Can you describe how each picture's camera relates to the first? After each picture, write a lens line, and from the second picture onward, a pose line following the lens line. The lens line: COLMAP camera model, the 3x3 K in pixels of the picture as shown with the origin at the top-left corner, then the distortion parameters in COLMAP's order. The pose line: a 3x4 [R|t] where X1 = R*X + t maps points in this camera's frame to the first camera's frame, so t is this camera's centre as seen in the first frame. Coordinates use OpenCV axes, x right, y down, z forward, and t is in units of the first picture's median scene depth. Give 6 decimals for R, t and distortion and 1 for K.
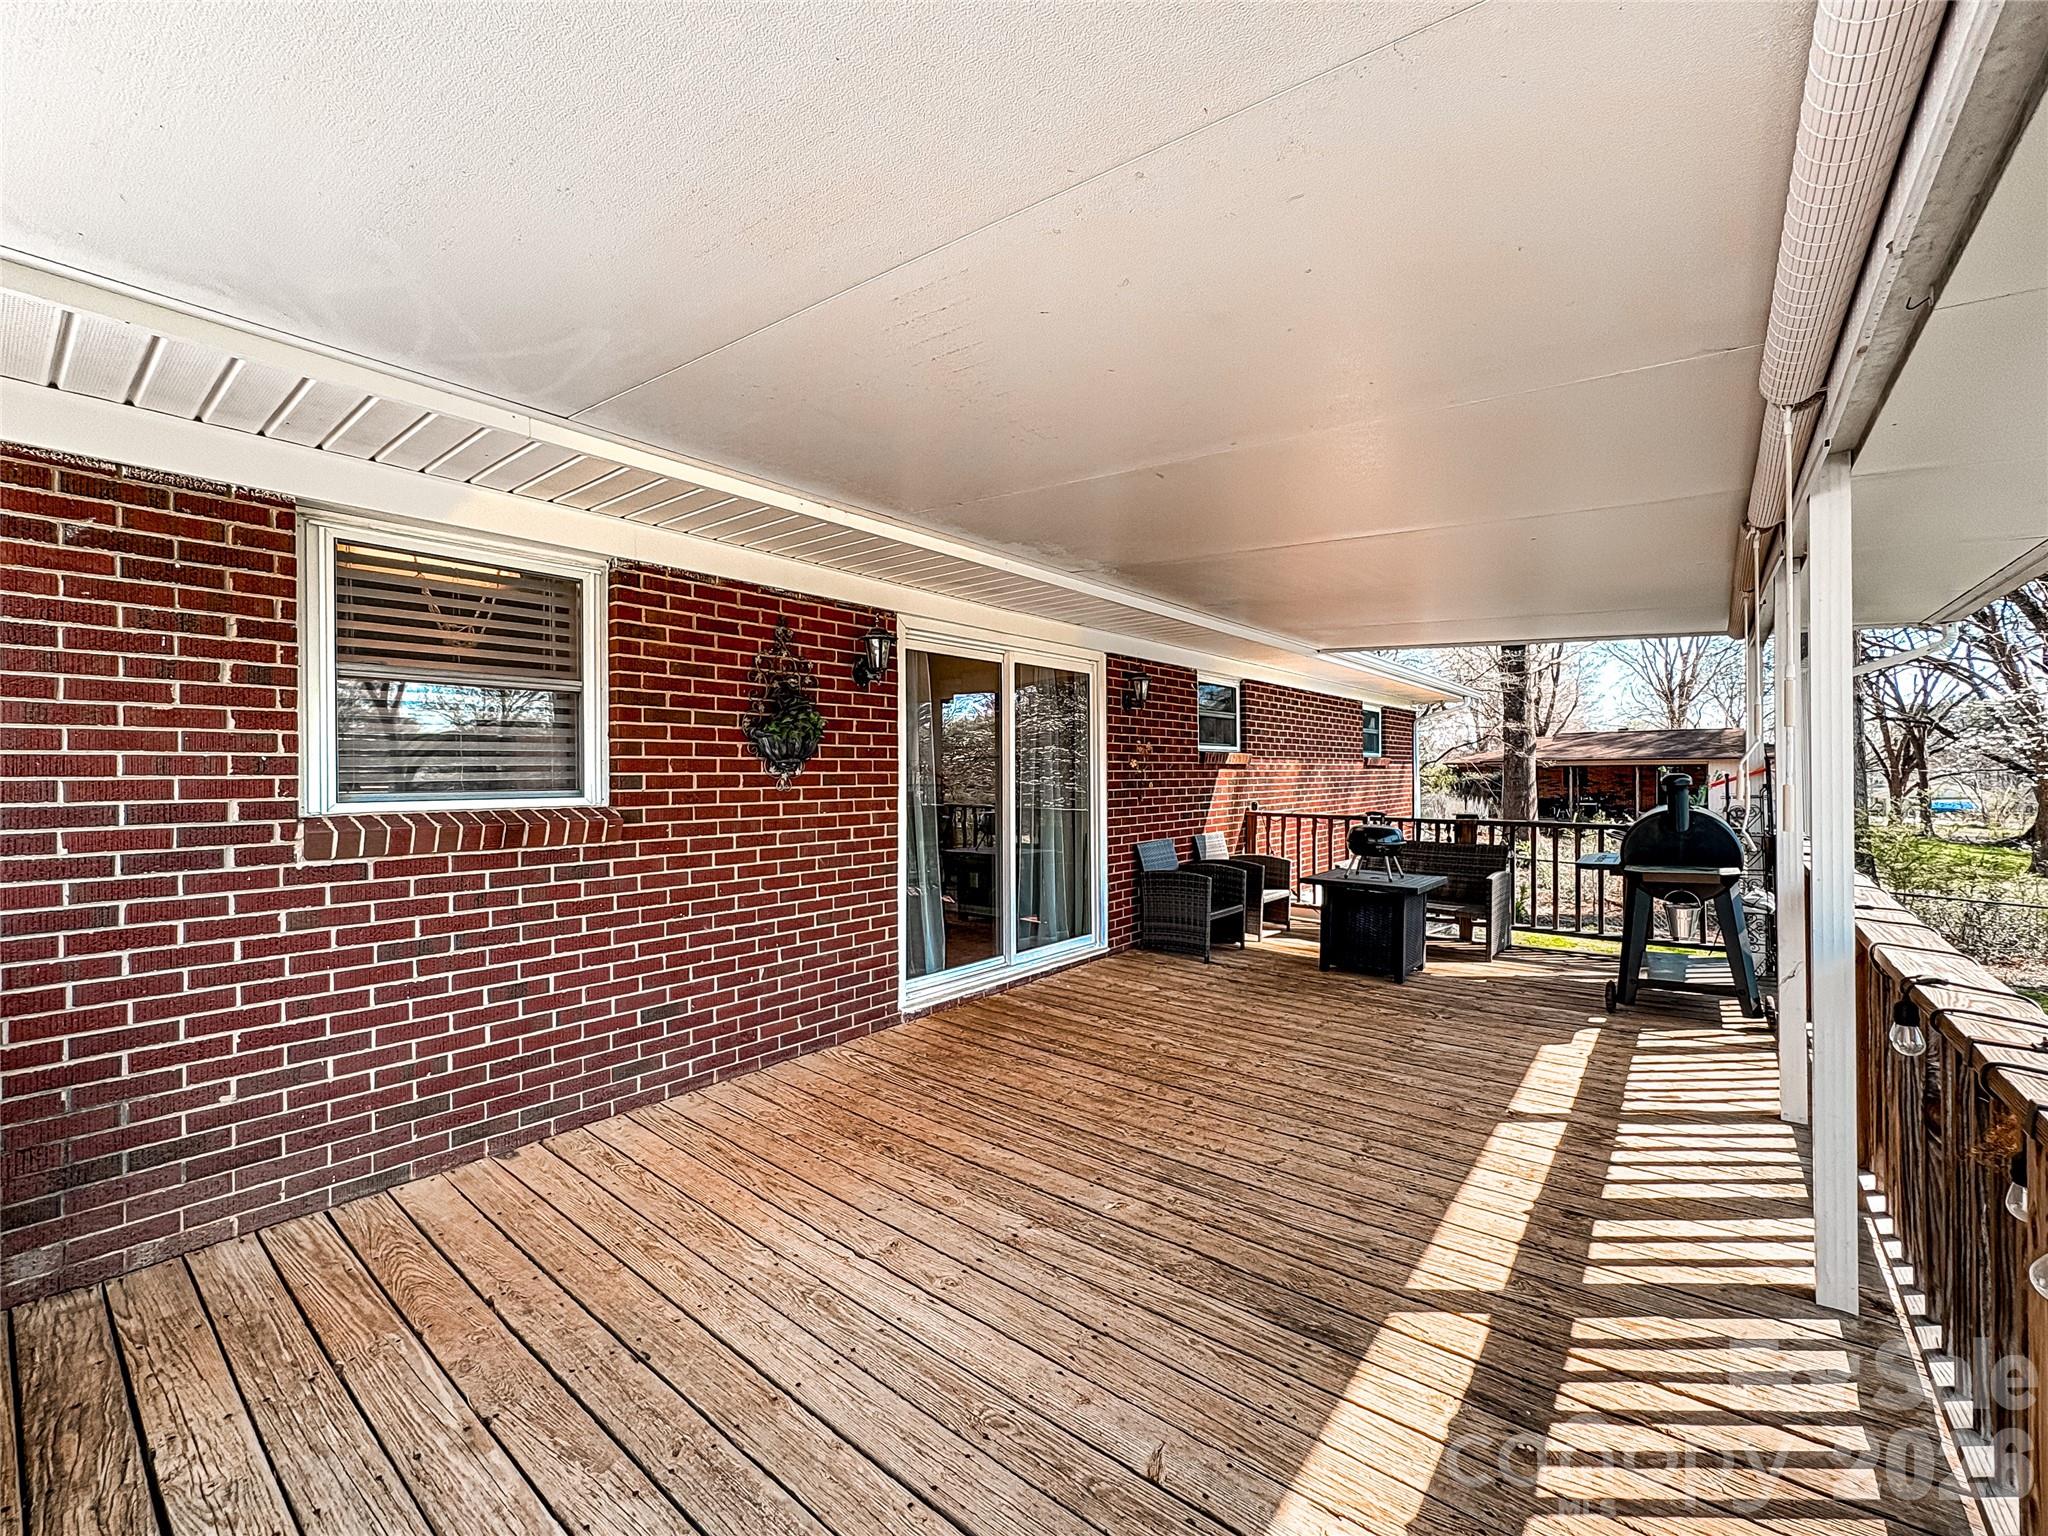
lens RADIAL K [[826.6, 0, 1076.5], [0, 826.6, 765.7], [0, 0, 1]] dist [0.006964, -0.000398]
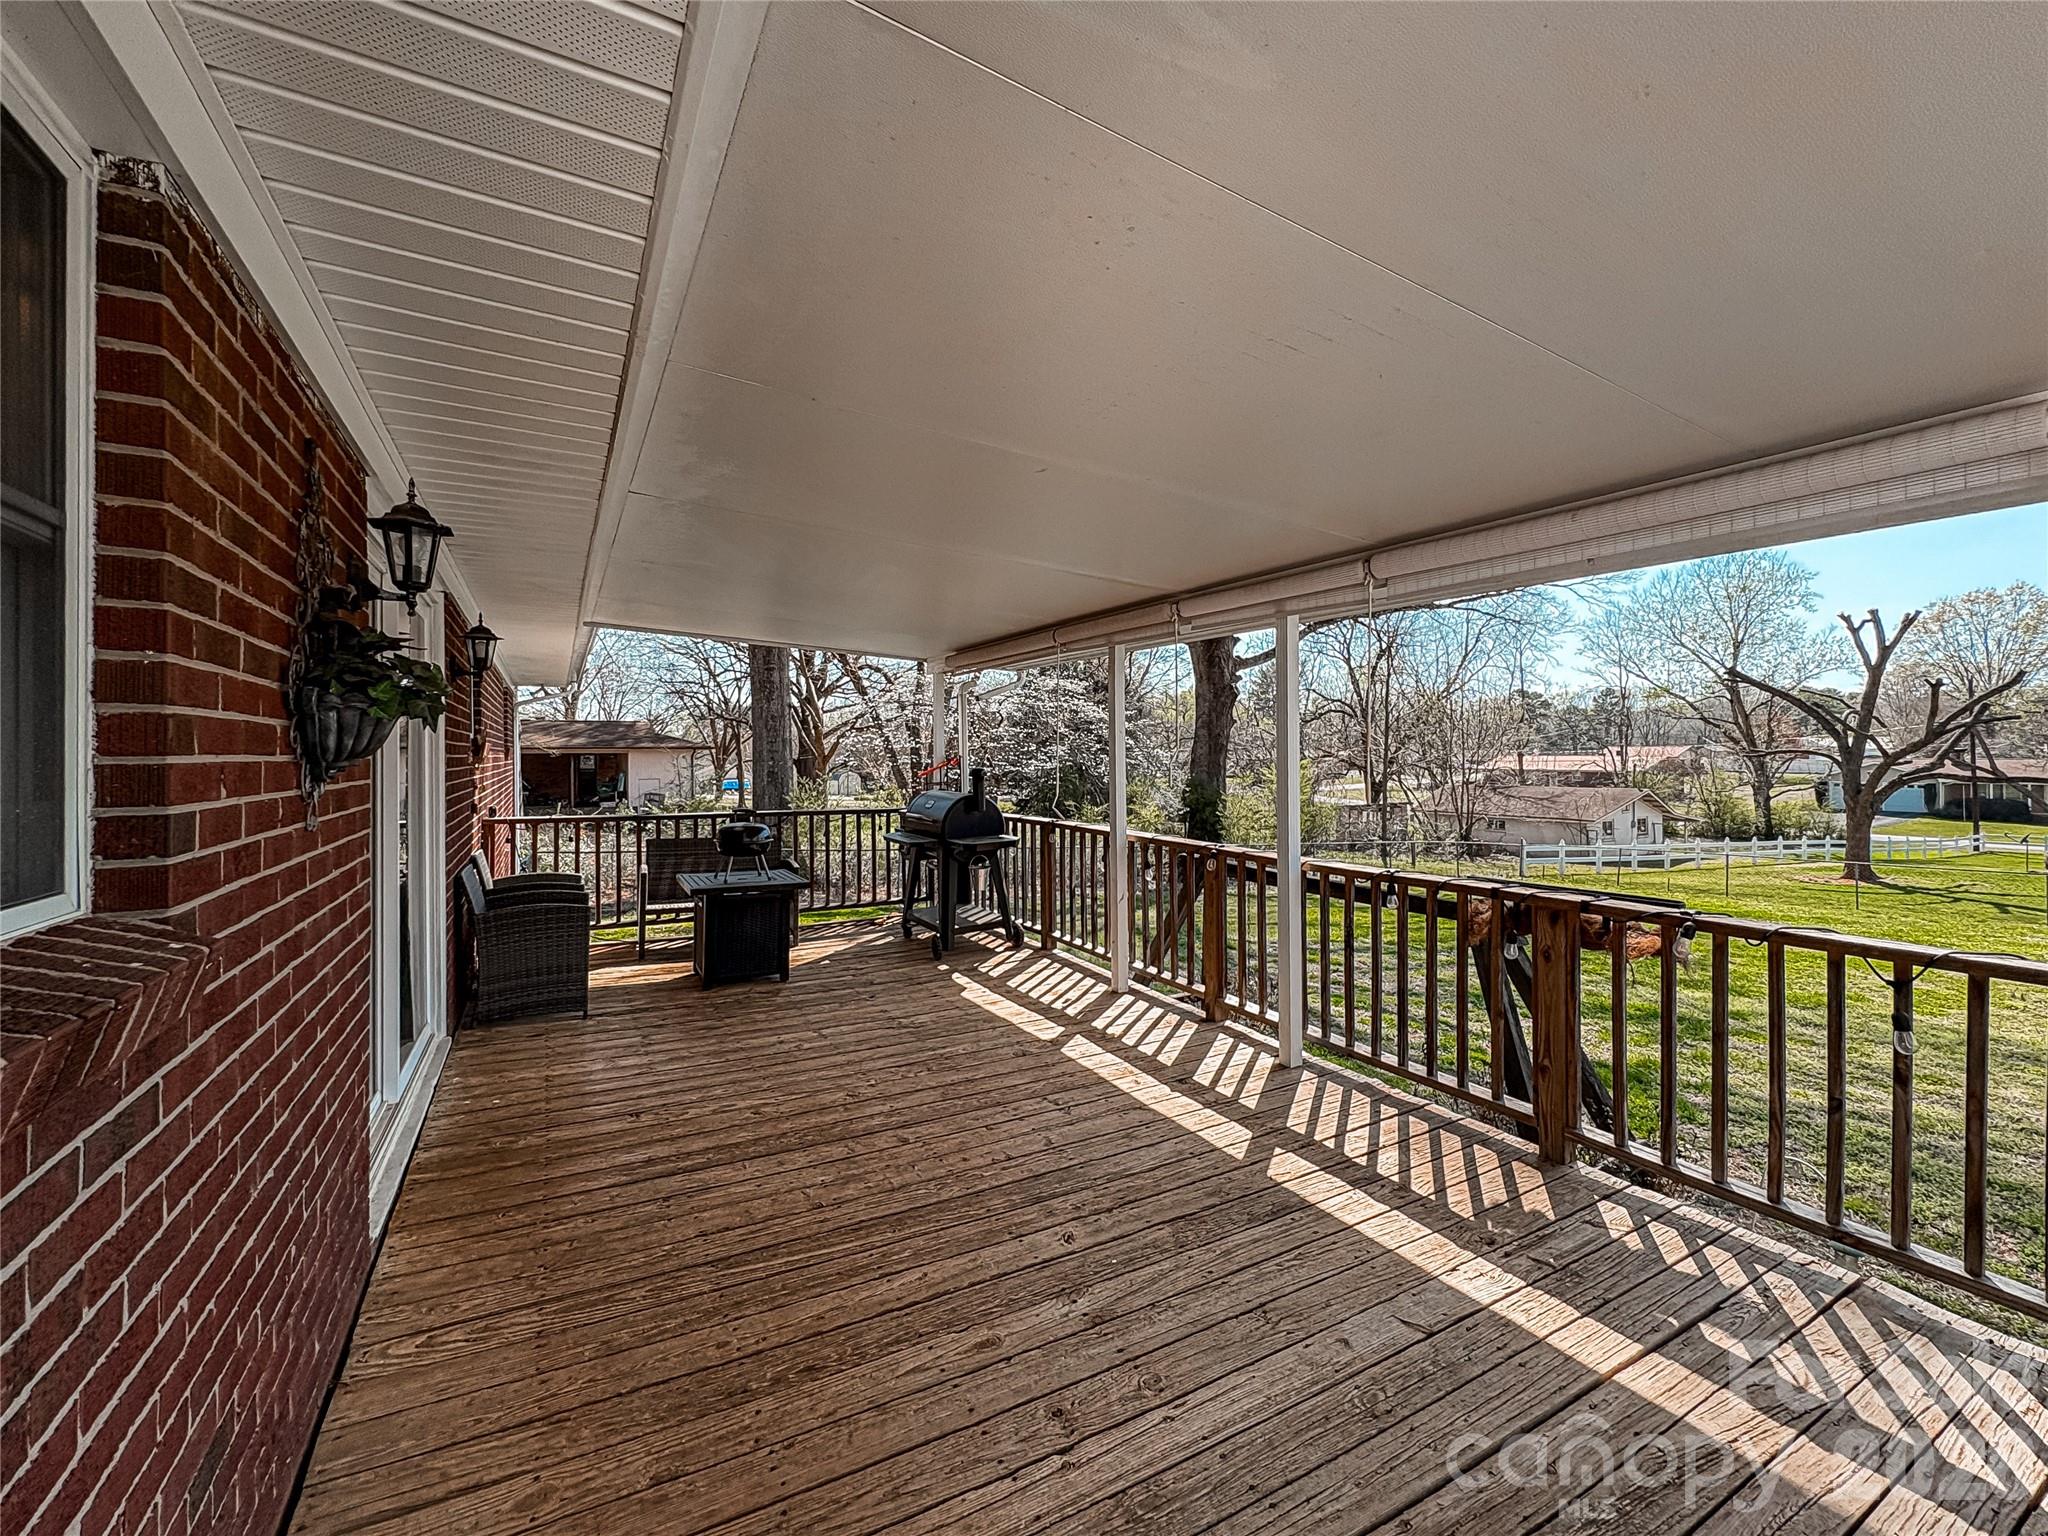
lens RADIAL K [[826.6, 0, 1076.5], [0, 826.6, 765.7], [0, 0, 1]] dist [0.006964, -0.000398]
pose [[0.405836, -0.003192, 0.913941, -0.648964], [-0.008932, 0.999932, 0.007459, -0.009338], [-0.913902, -0.011190, 0.405780, 0.496344]]
